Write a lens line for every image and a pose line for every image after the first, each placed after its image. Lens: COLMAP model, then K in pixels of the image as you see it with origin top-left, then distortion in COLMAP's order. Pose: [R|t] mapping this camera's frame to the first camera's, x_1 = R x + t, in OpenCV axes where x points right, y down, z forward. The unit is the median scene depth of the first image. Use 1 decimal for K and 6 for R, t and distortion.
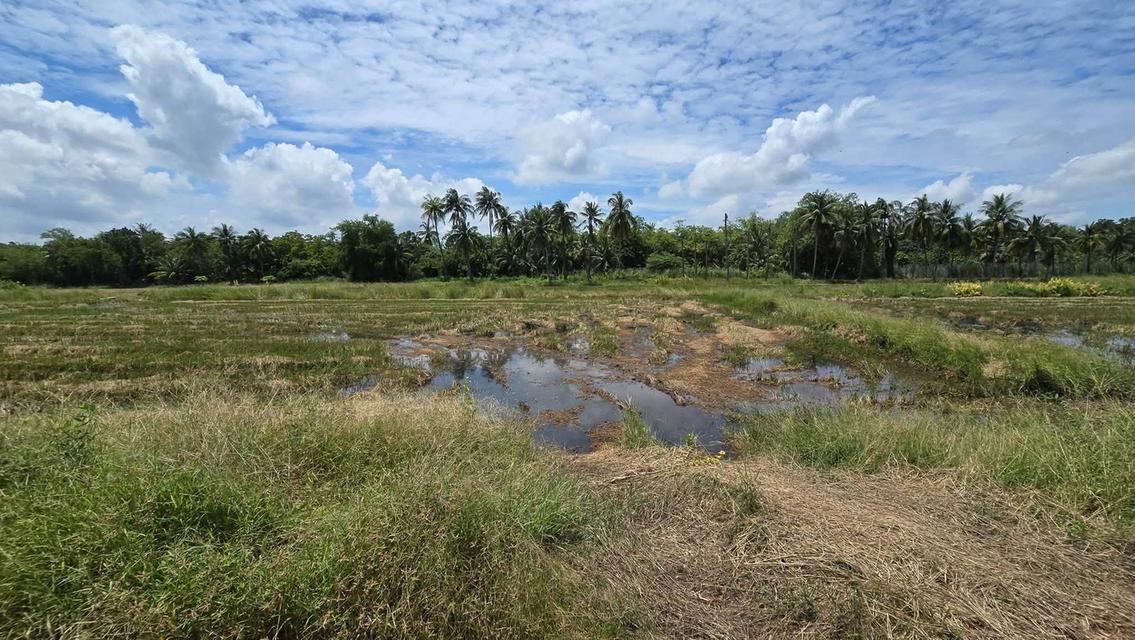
lens RADIAL K [[463.1, 0, 565.5], [0, 463.1, 326.1], [0, 0, 1]] dist [-0.004597, -0.000088]
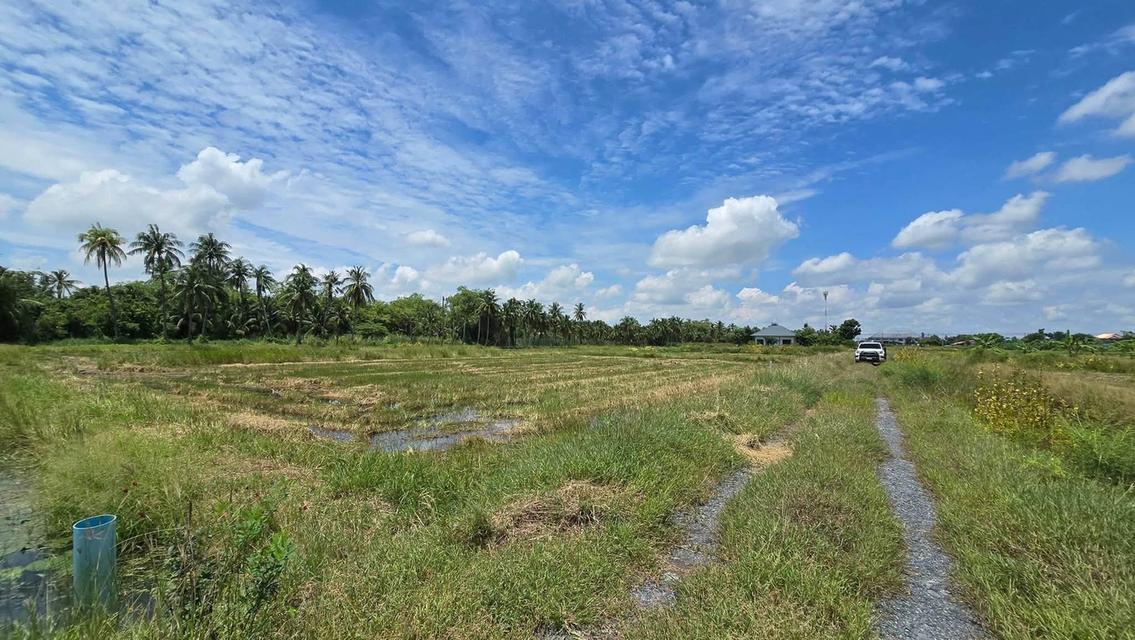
lens RADIAL K [[463.1, 0, 559.5], [0, 463.1, 327.3], [0, 0, 1]] dist [-0.004597, -0.000088]
pose [[0.486940, 0.043689, 0.872342, -0.536286], [0.080627, 0.992236, -0.094700, 0.000019], [-0.869706, 0.116447, 0.479637, 0.058697]]
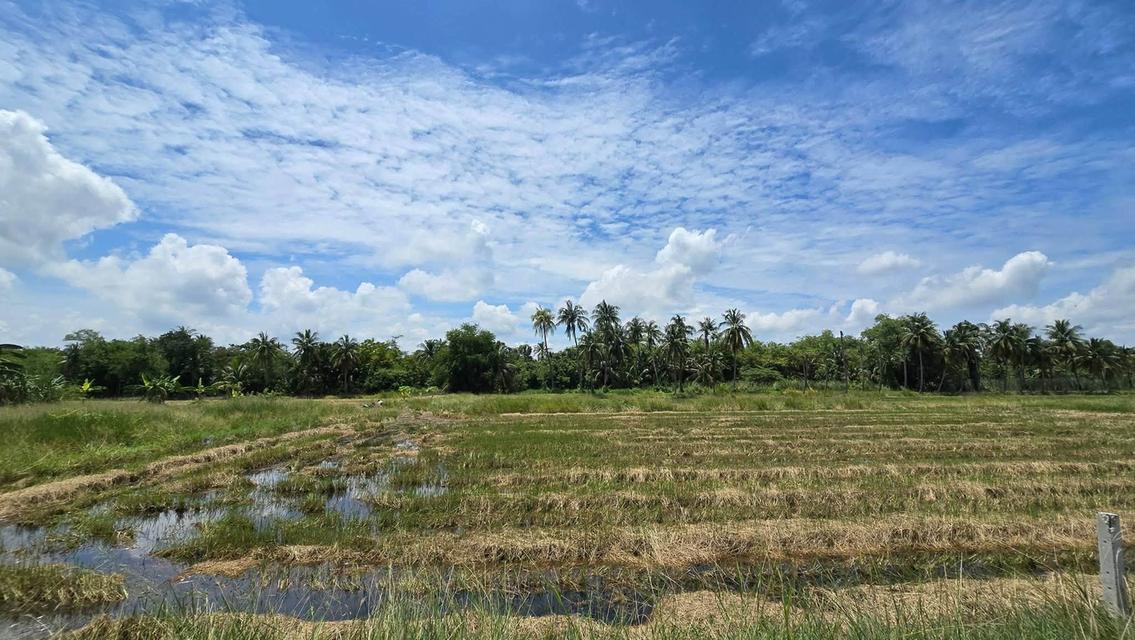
lens RADIAL K [[463.1, 0, 564.9], [0, 463.1, 321.7], [0, 0, 1]] dist [-0.004597, -0.000088]
pose [[0.988718, 0.025101, 0.147671, -0.372536], [0.012660, 0.968328, -0.249362, -0.000811], [-0.149253, 0.248418, 0.957085, 0.040056]]
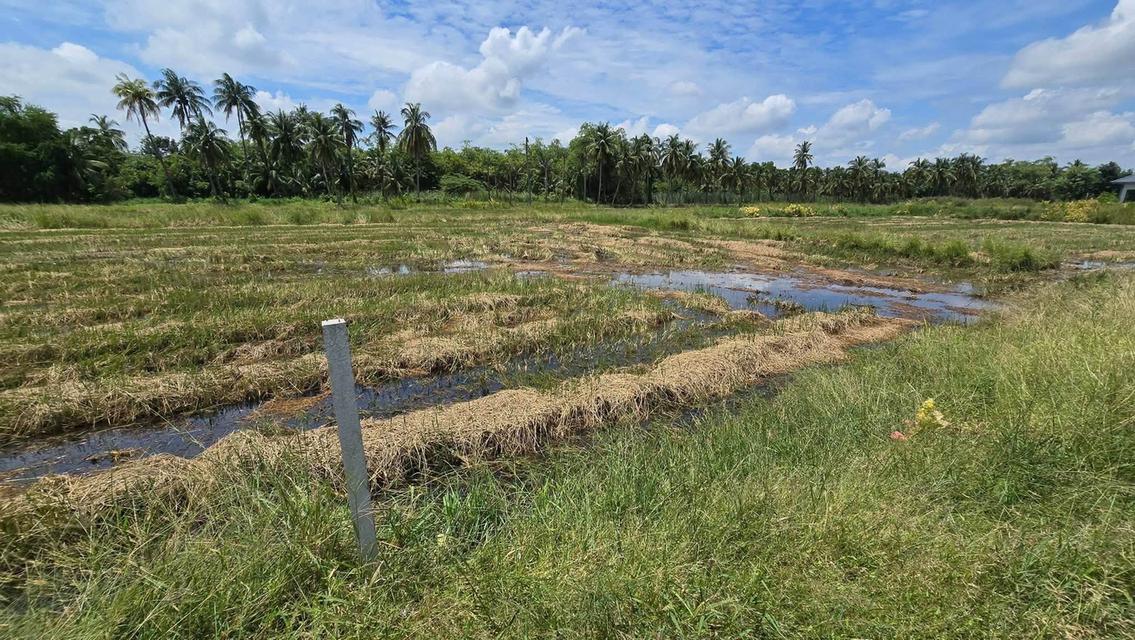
lens RADIAL K [[463.1, 0, 563.6], [0, 463.1, 325.5], [0, 0, 1]] dist [-0.004597, -0.000088]
pose [[0.858115, -0.122188, 0.498707, -0.116413], [0.043308, 0.985035, 0.166825, -0.000813], [-0.511628, -0.121557, 0.850565, 0.033767]]
